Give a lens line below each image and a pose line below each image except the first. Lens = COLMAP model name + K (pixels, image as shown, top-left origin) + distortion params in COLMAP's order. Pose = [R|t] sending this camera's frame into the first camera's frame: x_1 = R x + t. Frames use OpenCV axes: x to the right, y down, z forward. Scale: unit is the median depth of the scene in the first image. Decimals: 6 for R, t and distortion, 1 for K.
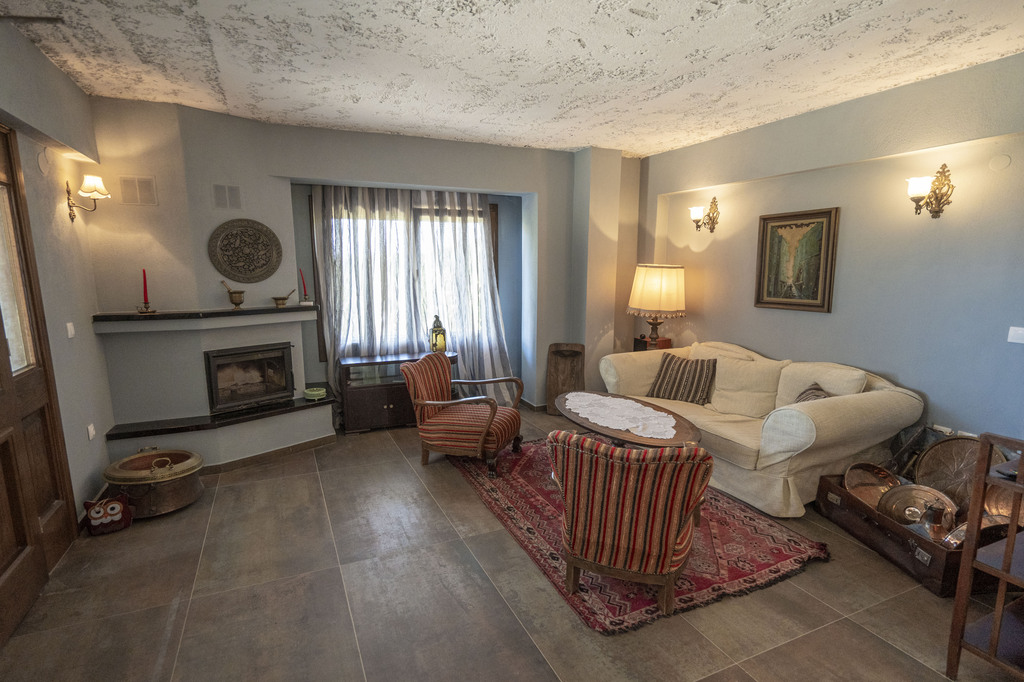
lens RADIAL K [[524.1, 0, 513.9], [0, 524.1, 360.5], [0, 0, 1]] dist [0.000865, 0.002498]
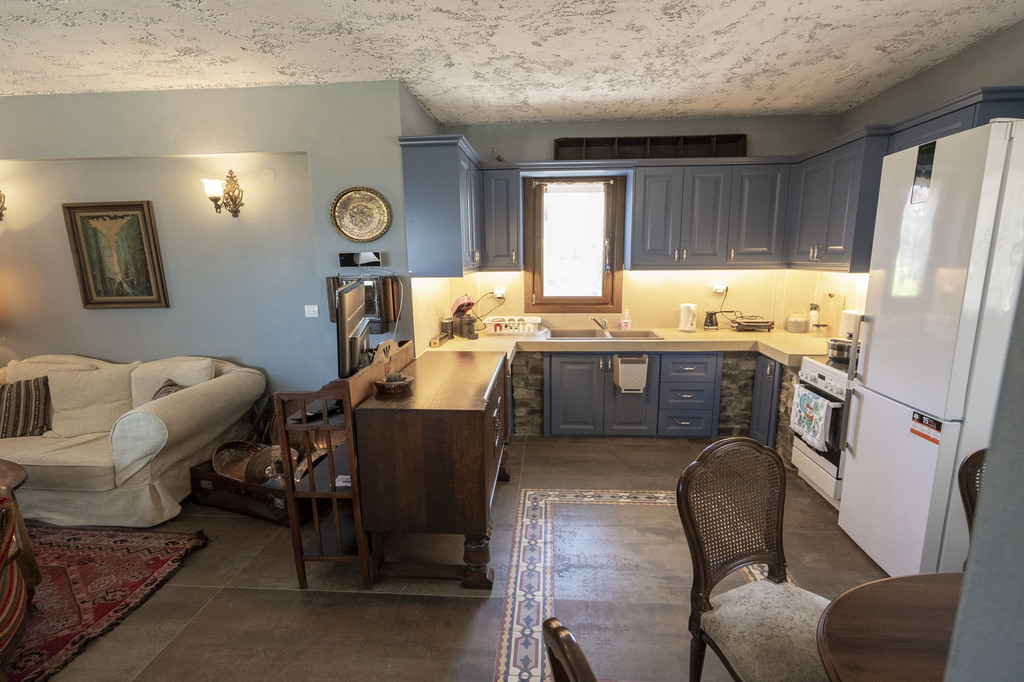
lens RADIAL K [[518.0, 0, 516.8], [0, 518.0, 361.5], [0, 0, 1]] dist [-0.005947, 0.001590]
pose [[0.478991, -0.184093, 0.858299, 0.068927], [0.171831, 0.978510, 0.113983, 0.013343], [-0.860838, 0.092885, 0.500330, -0.060230]]
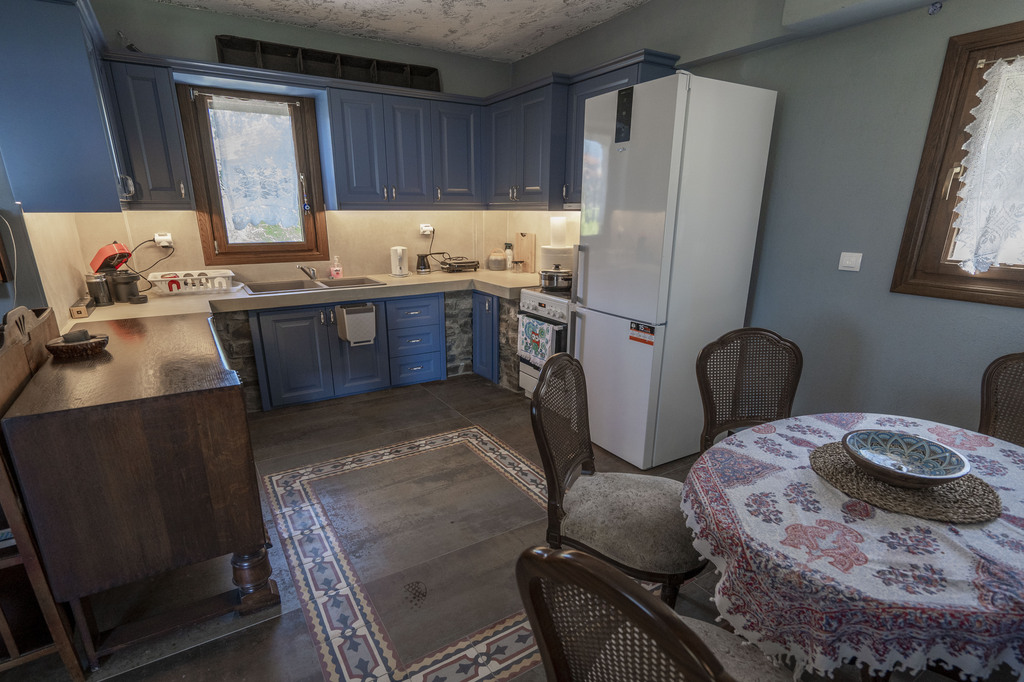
lens RADIAL K [[511.8, 0, 508.6], [0, 511.8, 369.1], [0, 0, 1]] dist [-0.002802, 0.001847]
pose [[-0.124300, -0.301172, 0.945434, 0.118999], [0.176739, 0.930866, 0.319769, 0.019422], [-0.976377, 0.206842, -0.062478, 0.086770]]
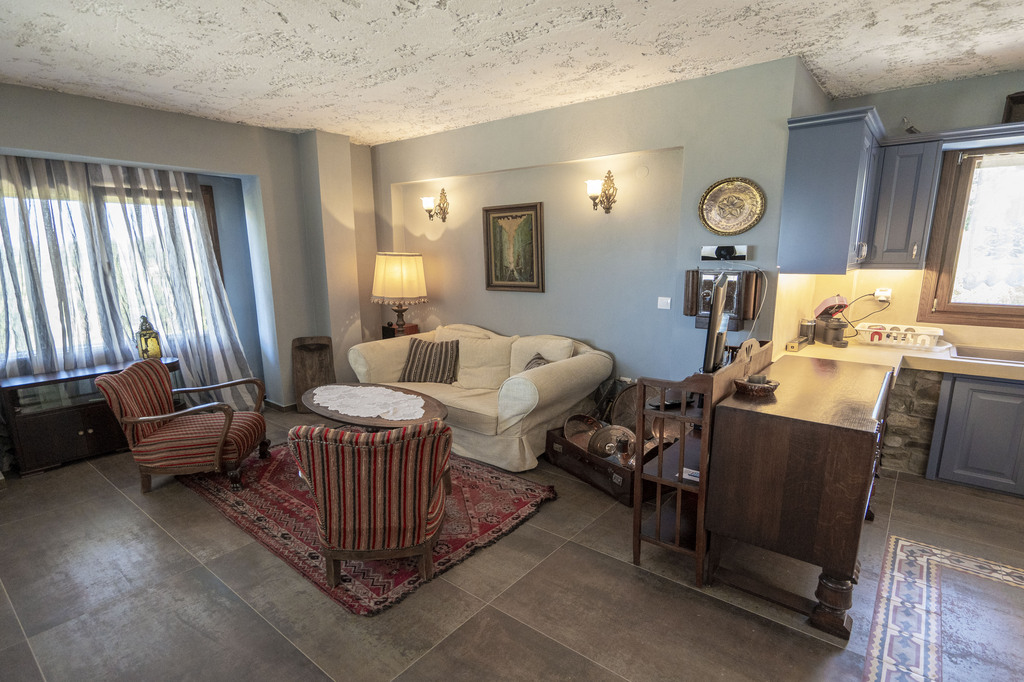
lens RADIAL K [[520.0, 0, 514.7], [0, 520.0, 364.2], [0, 0, 1]] dist [-0.002999, 0.002318]
pose [[0.893731, -0.102638, 0.436704, 0.022532], [0.090106, 0.994707, 0.049380, 0.006205], [-0.439461, -0.004783, 0.898249, -0.021569]]
